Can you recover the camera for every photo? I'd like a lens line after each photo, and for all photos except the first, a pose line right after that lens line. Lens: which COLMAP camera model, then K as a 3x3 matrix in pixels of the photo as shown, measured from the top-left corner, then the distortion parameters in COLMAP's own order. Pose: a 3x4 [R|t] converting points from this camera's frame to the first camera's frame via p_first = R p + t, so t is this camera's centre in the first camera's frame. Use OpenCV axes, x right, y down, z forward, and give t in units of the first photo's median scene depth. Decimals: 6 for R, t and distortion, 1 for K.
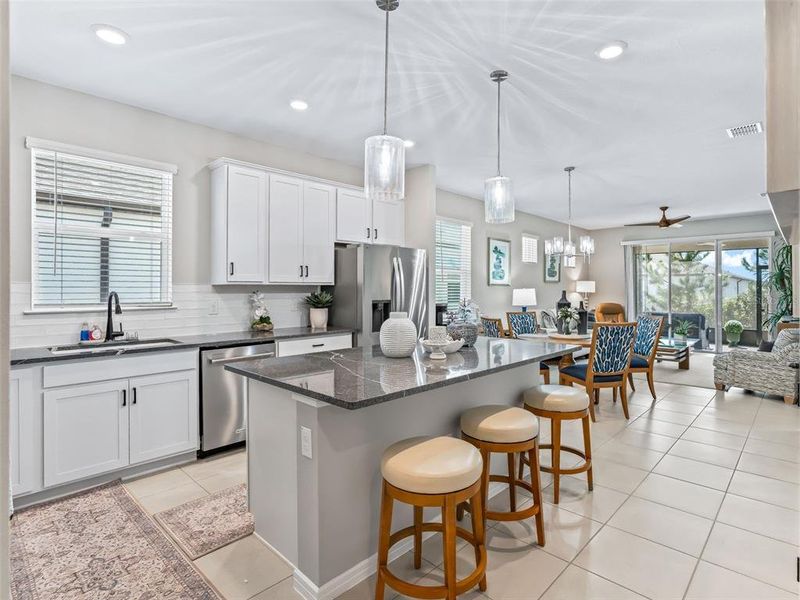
lens RADIAL K [[409.9, 0, 427.4], [0, 409.9, 287.9], [0, 0, 1]] dist [-0.002997, -0.000428]
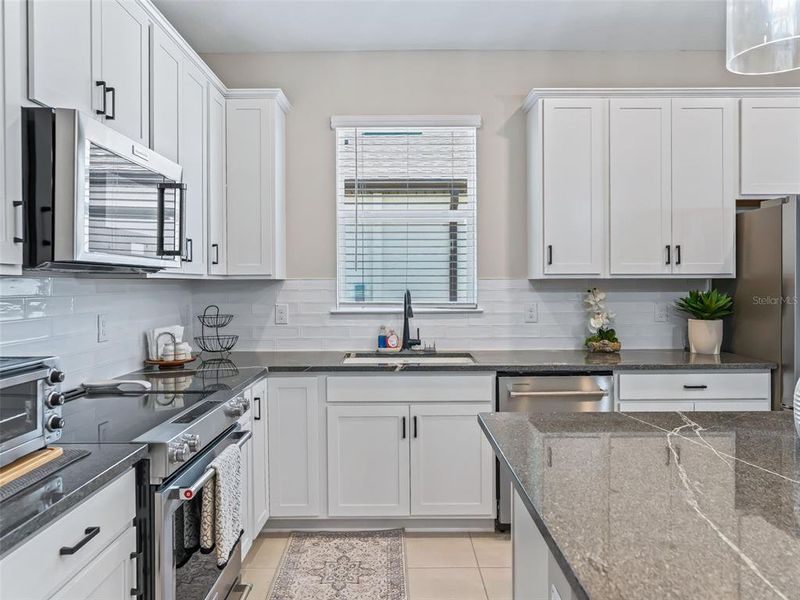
lens RADIAL K [[570.5, 0, 400.3], [0, 570.5, 283.4], [0, 0, 1]] dist [-0.010115, -0.000621]
pose [[0.677746, 0.004584, -0.735282, 0.034607], [0.003030, 0.999955, 0.009026, -0.010524], [0.735290, -0.008345, 0.677701, 0.204286]]
